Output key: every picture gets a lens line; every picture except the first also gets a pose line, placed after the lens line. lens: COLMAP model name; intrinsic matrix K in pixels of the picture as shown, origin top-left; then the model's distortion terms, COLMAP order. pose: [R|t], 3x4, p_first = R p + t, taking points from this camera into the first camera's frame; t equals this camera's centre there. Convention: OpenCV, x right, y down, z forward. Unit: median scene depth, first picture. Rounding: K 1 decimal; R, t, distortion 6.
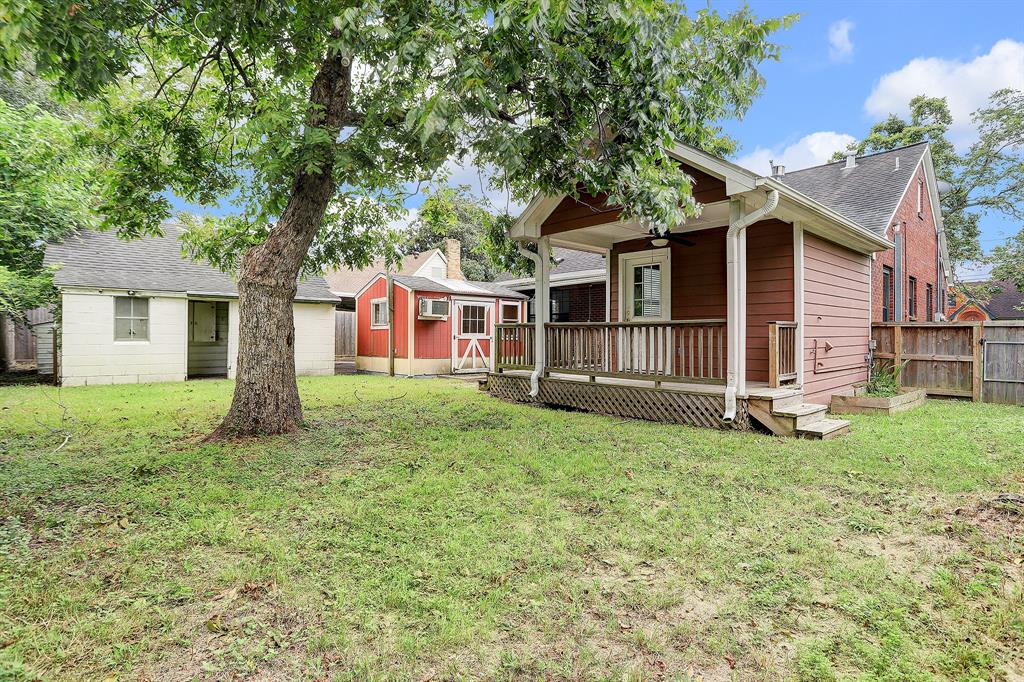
lens RADIAL K [[501.4, 0, 515.6], [0, 501.4, 337.2], [0, 0, 1]] dist [-0.076639, 0.028345]
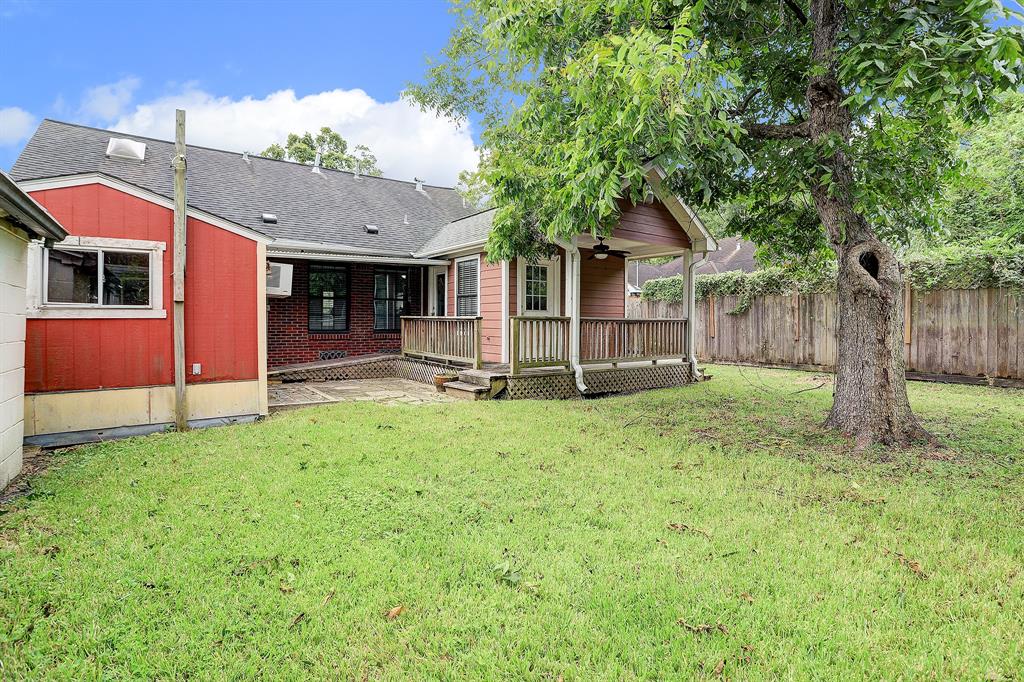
lens RADIAL K [[501.4, 0, 515.6], [0, 501.4, 337.2], [0, 0, 1]] dist [-0.076639, 0.028345]
pose [[0.105738, -0.020419, 0.994184, -0.951208], [0.009464, 0.999765, 0.019528, -0.007343], [-0.994349, 0.007344, 0.105906, 1.010639]]
